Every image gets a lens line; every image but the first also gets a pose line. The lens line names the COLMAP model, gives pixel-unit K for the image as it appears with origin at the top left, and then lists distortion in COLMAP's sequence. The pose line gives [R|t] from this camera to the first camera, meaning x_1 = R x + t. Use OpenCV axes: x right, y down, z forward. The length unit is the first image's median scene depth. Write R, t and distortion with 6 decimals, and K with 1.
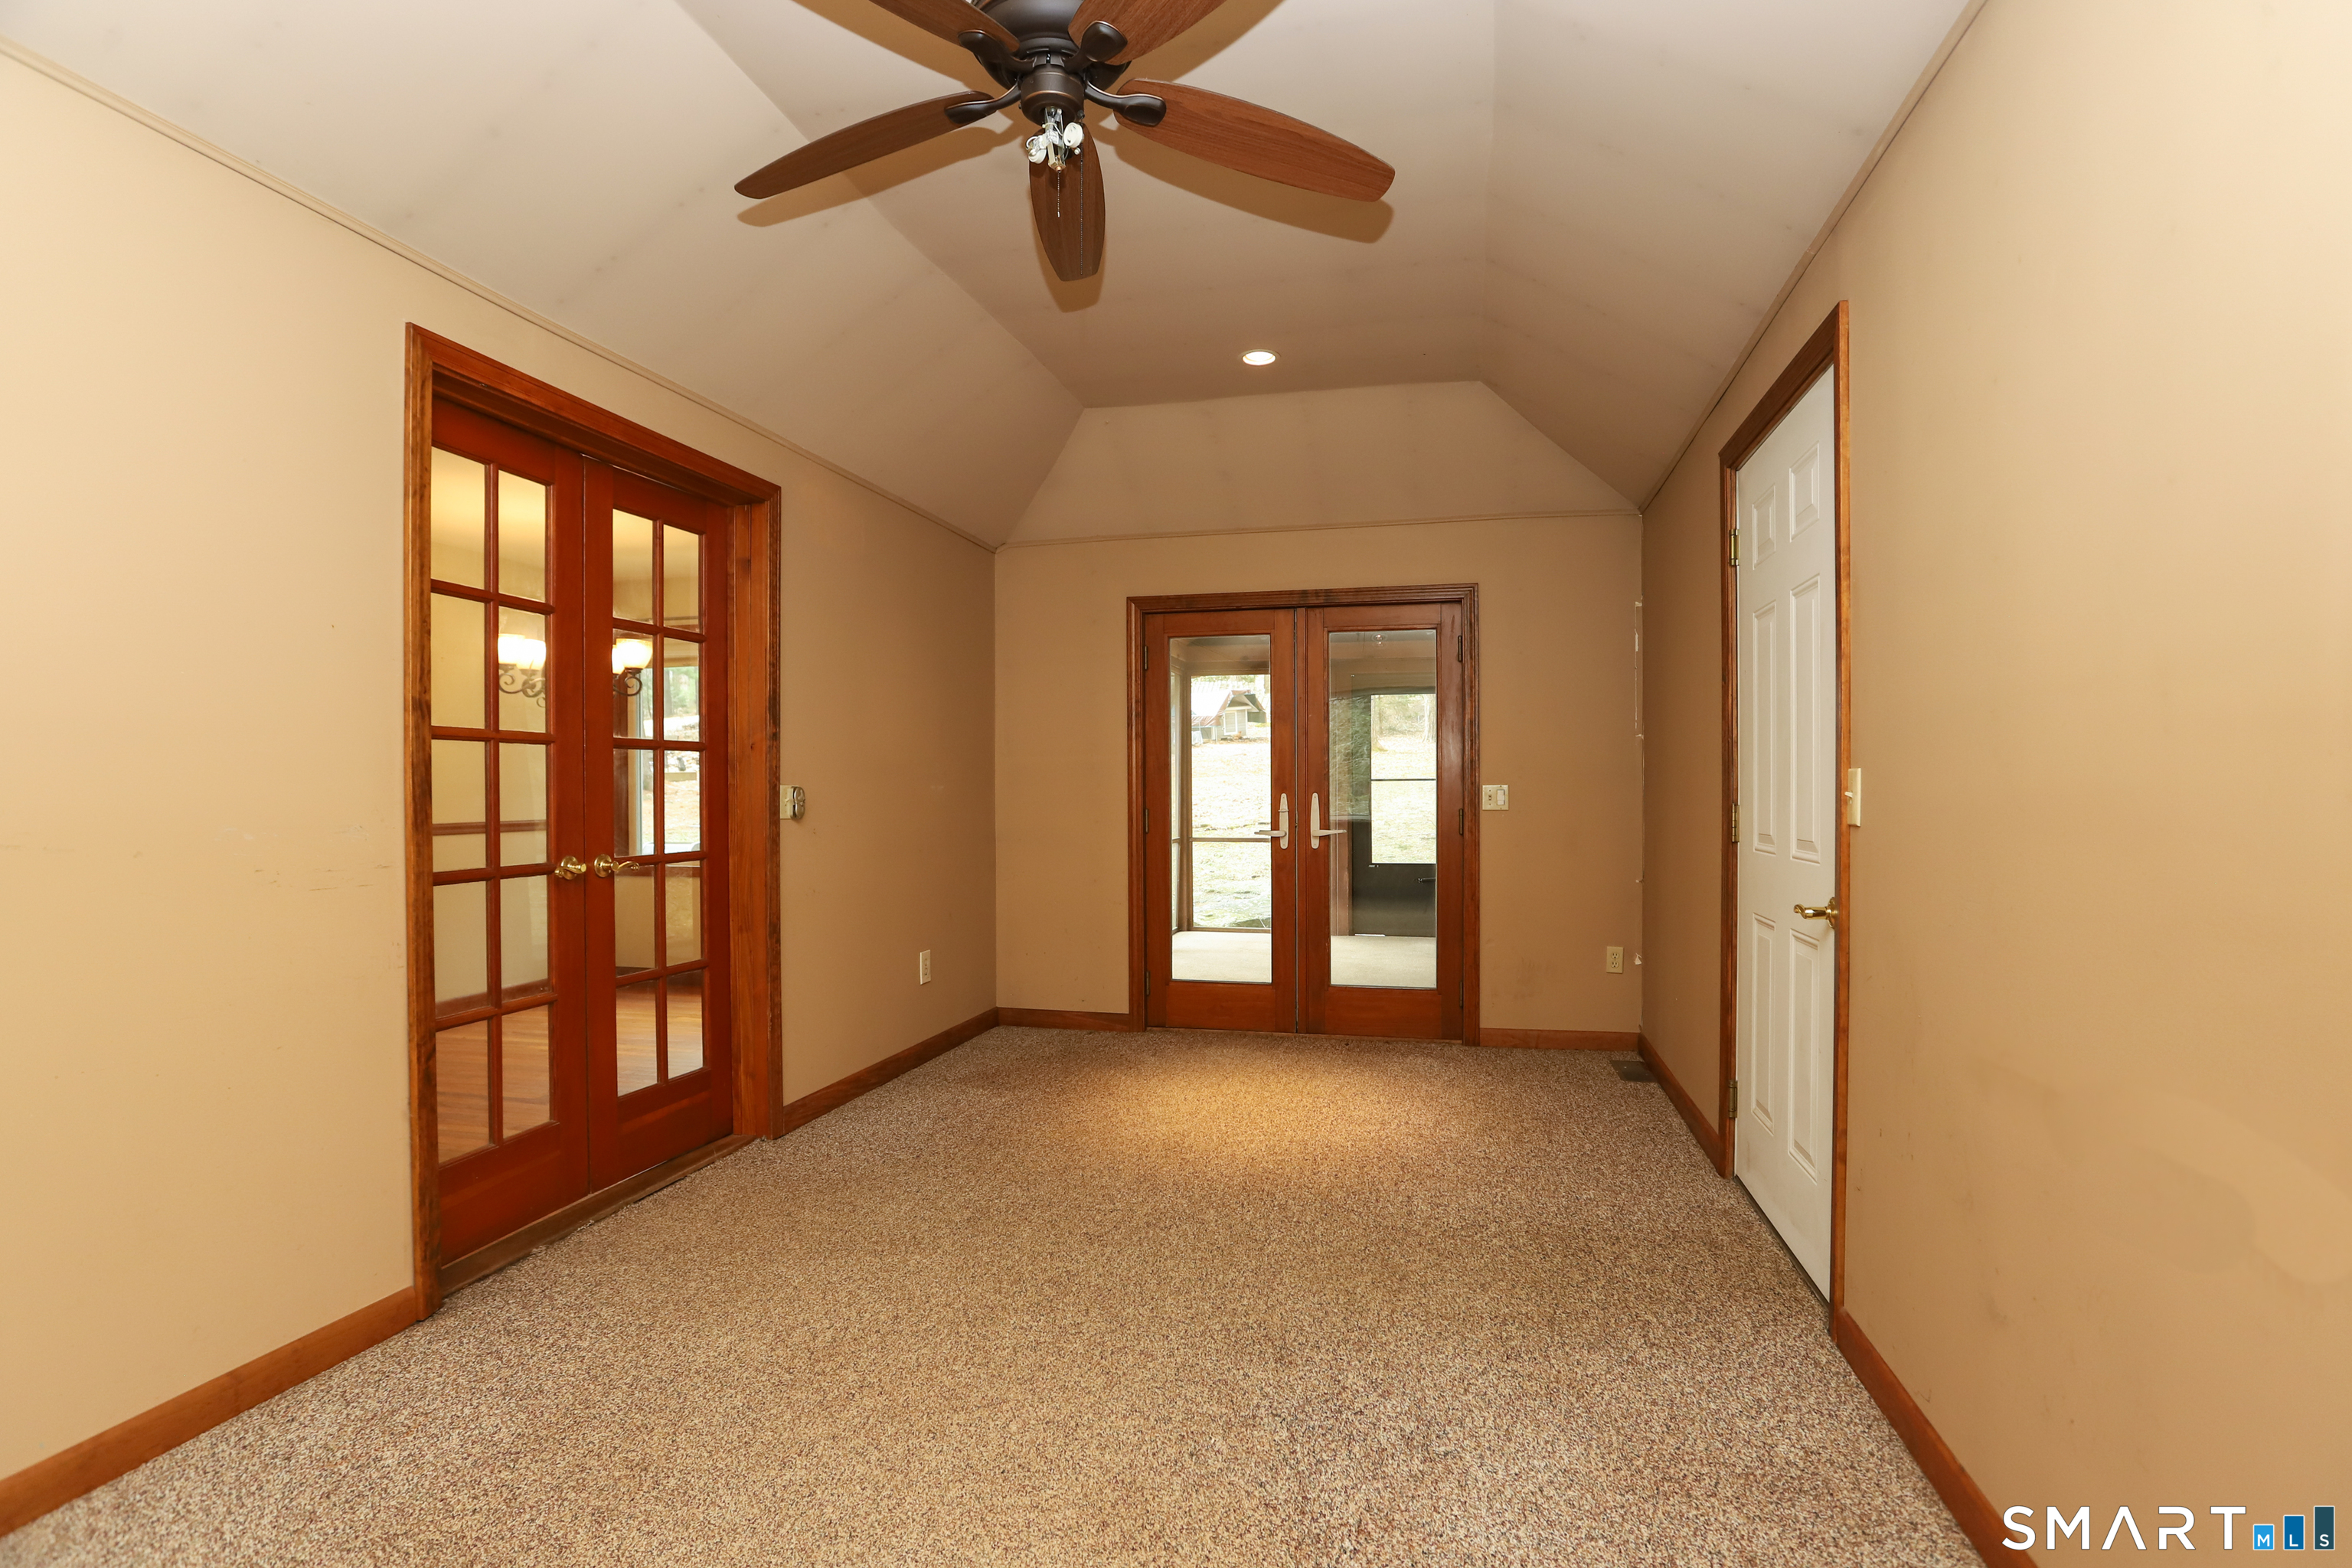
lens RADIAL K [[1134.5, 0, 1174.1], [0, 1134.5, 779.6], [0, 0, 1]] dist [-0.029181, 0.011986]
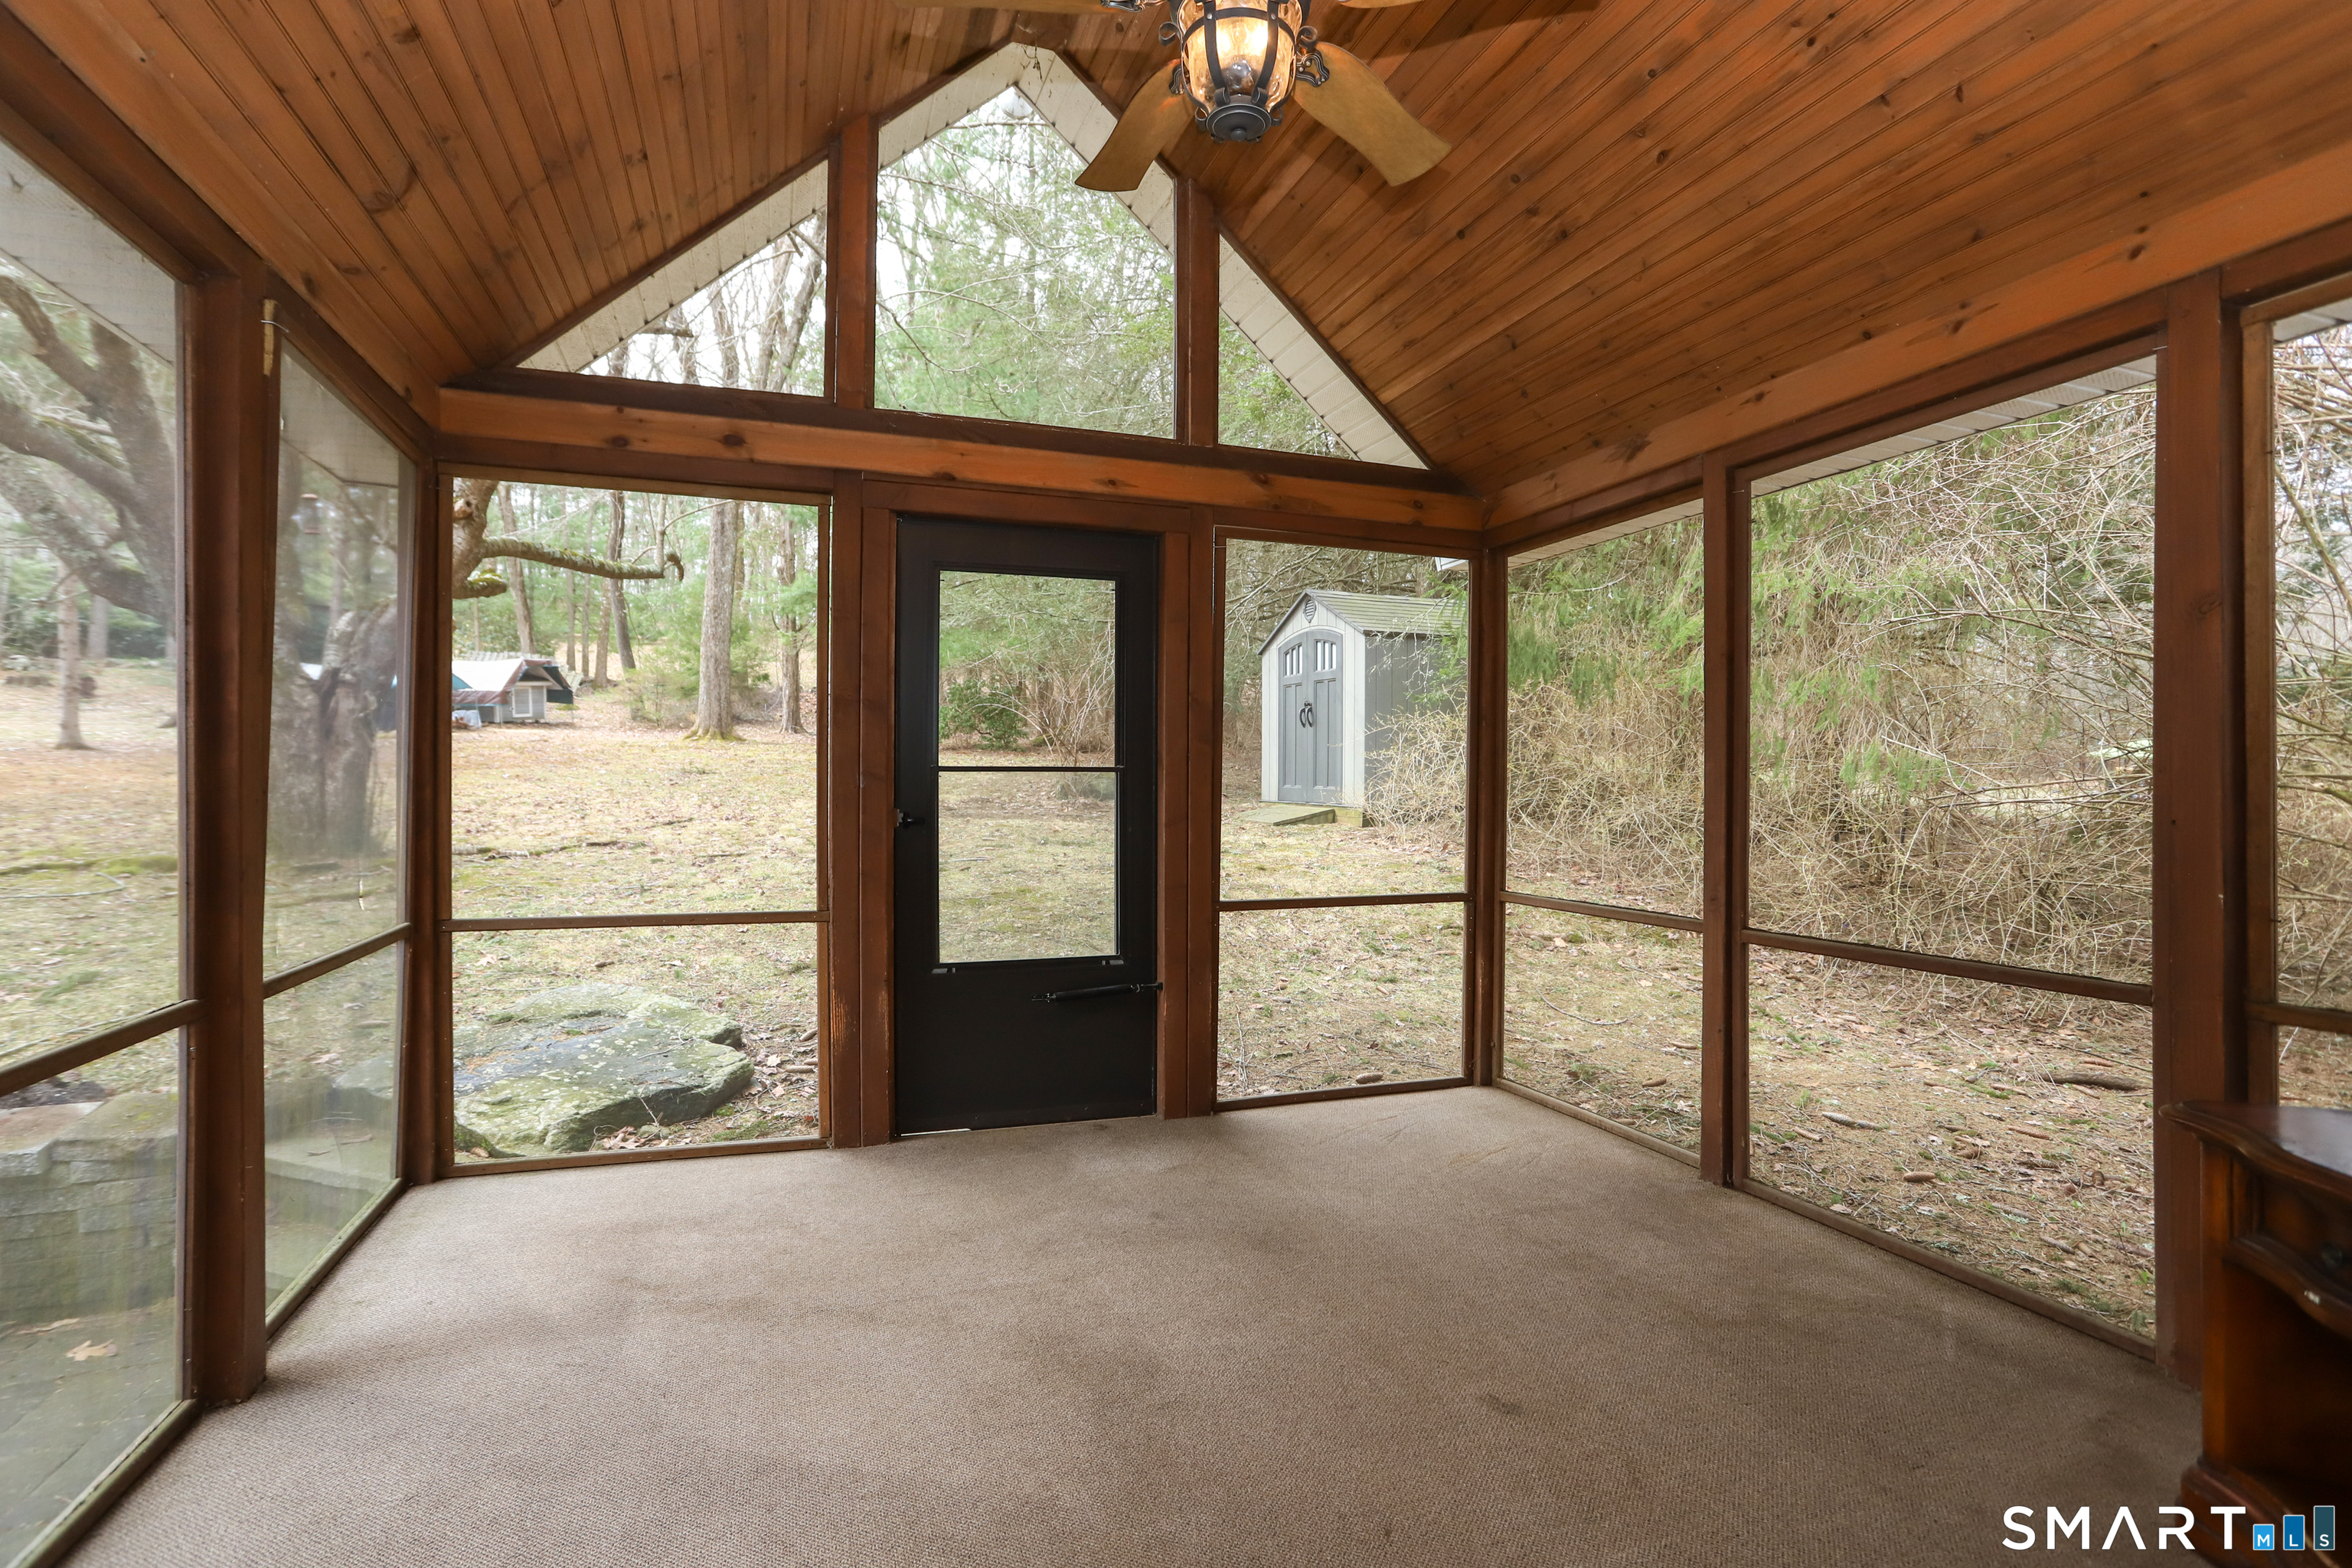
lens RADIAL K [[1134.5, 0, 1178.9], [0, 1134.5, 769.6], [0, 0, 1]] dist [-0.029181, 0.011986]
pose [[0.835754, 0.005676, 0.549075, 0.002819], [-0.002608, 0.999976, -0.006366, 0.000434], [-0.549099, 0.003888, 0.835749, 0.119666]]
